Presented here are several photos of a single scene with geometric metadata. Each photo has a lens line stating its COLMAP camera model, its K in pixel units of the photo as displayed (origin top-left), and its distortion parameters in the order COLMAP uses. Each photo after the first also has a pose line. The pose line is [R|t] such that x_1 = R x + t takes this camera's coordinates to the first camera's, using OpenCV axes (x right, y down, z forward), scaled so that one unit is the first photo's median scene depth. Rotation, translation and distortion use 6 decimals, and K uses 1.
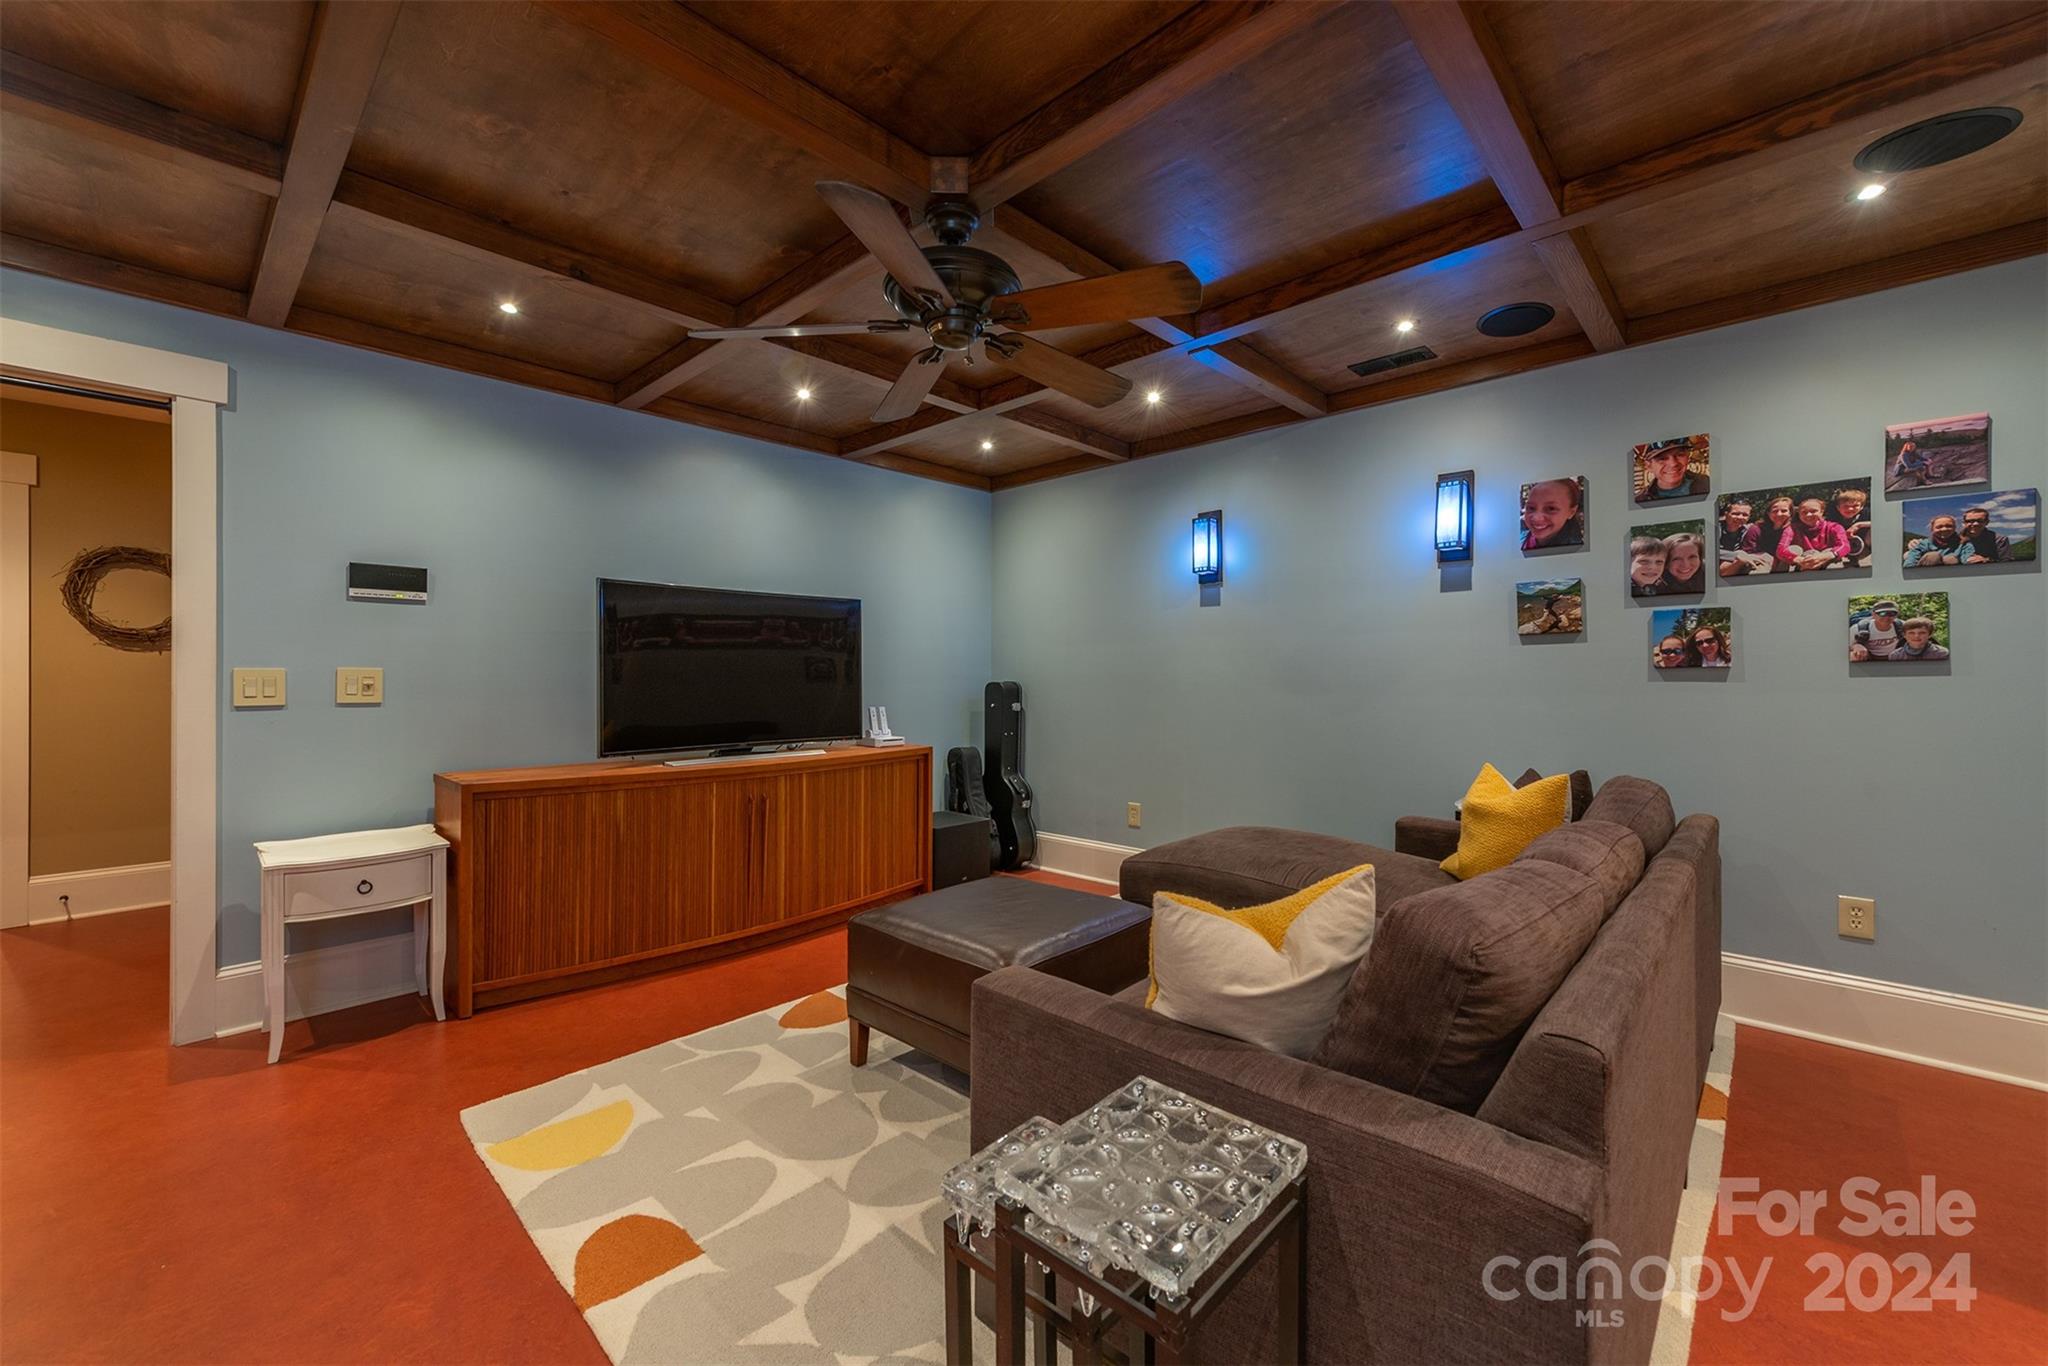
lens RADIAL K [[818.7, 0, 1026.0], [0, 818.7, 682.3], [0, 0, 1]] dist [0.006701, -0.000815]
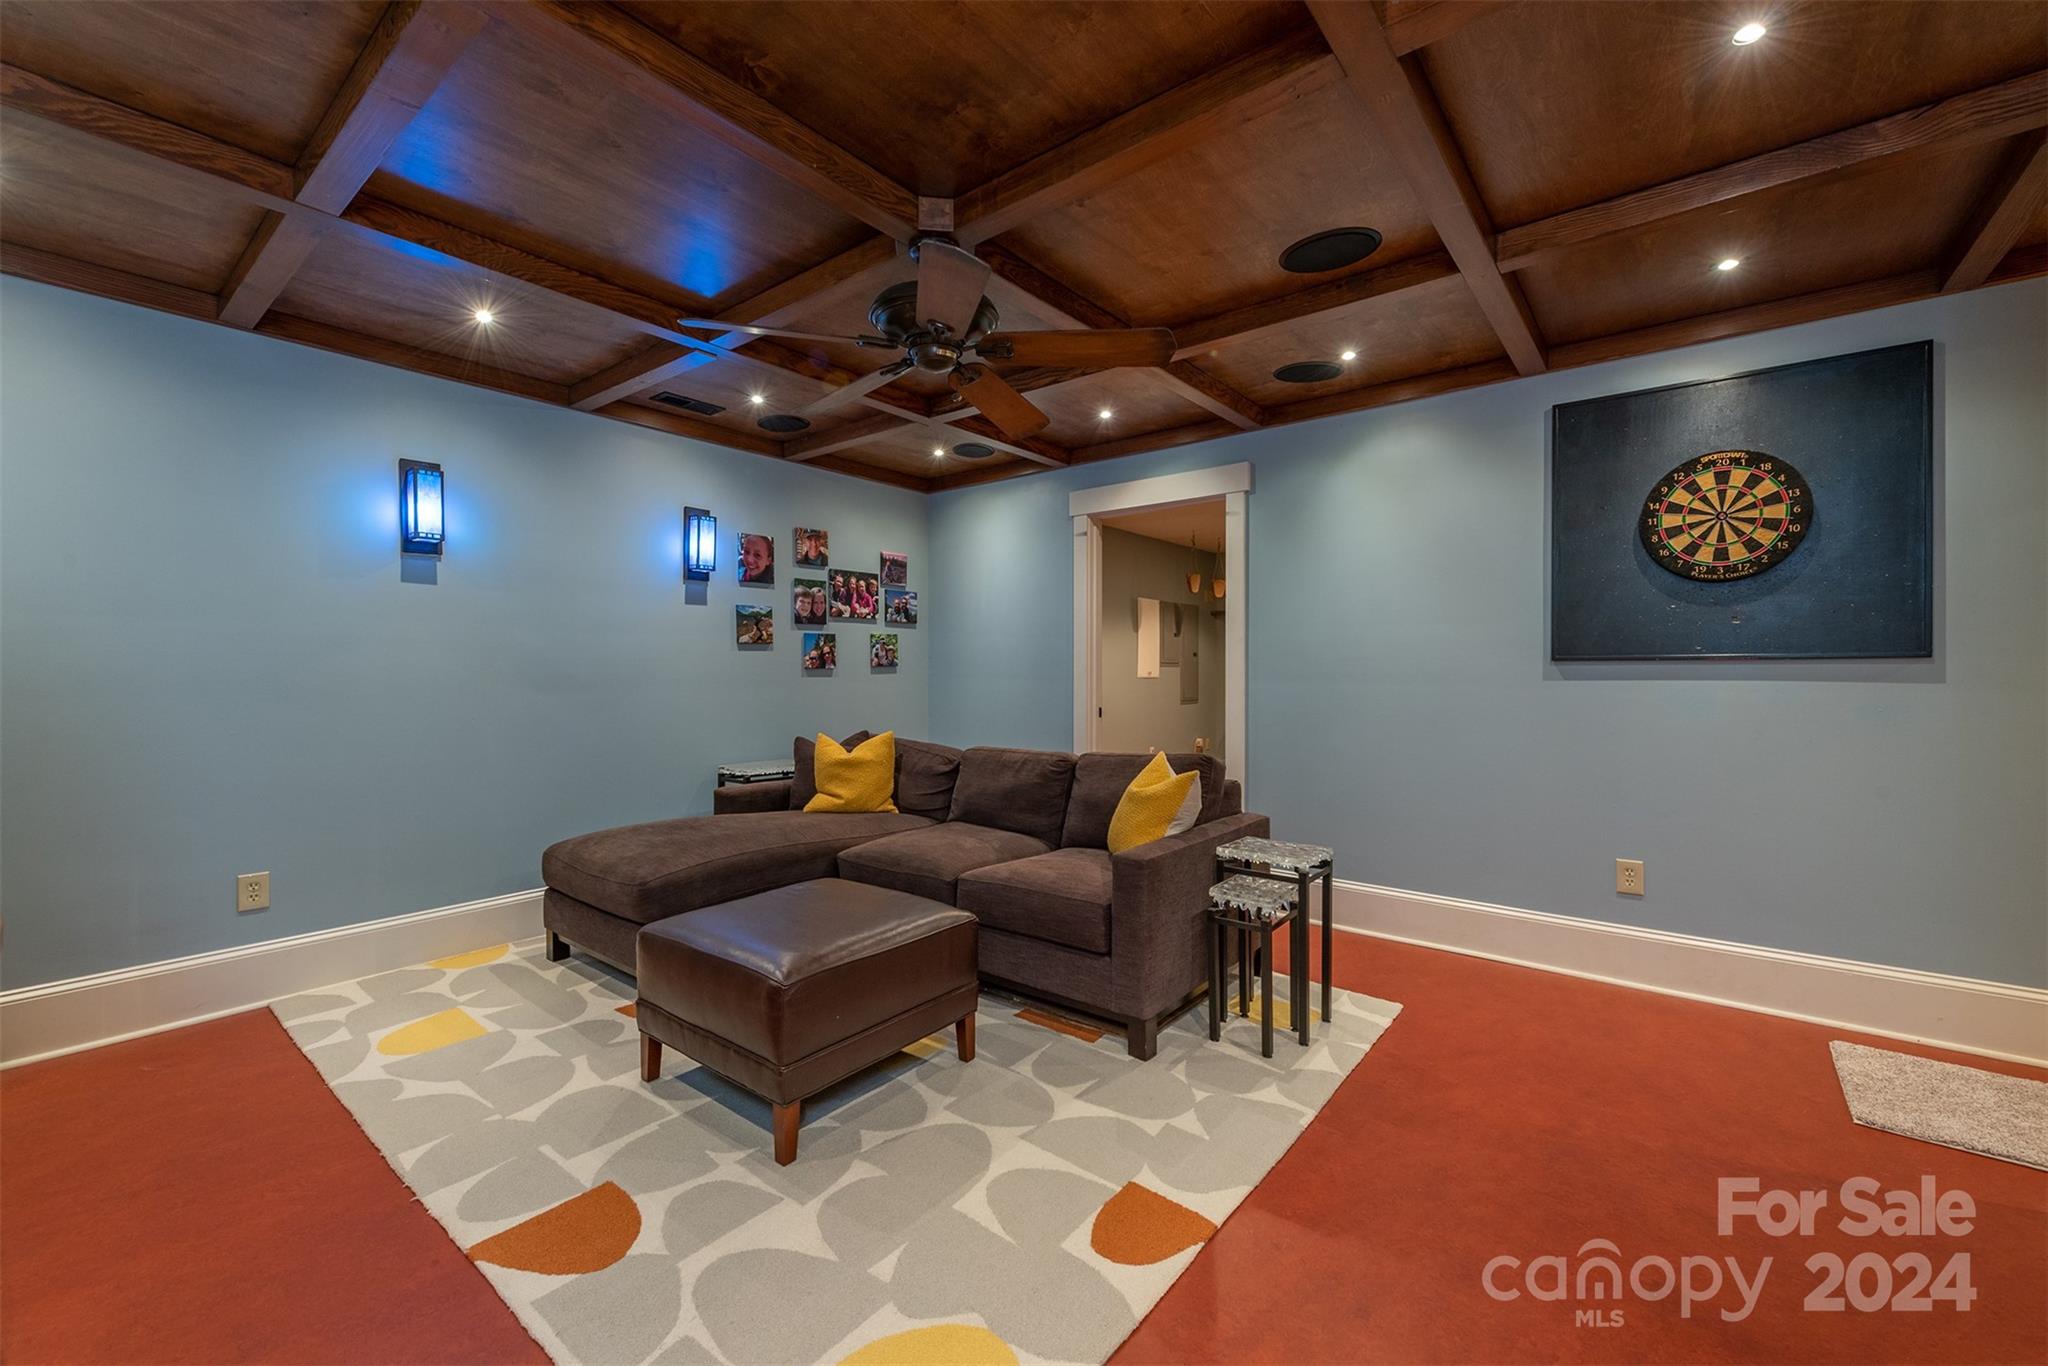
lens RADIAL K [[818.7, 0, 1022.4], [0, 818.7, 675.1], [0, 0, 1]] dist [0.006701, -0.000815]
pose [[-0.082228, 0.000012, 0.996614, -0.928442], [0.007807, 0.999969, 0.000633, -0.002412], [-0.996583, 0.007833, -0.082226, 0.763416]]
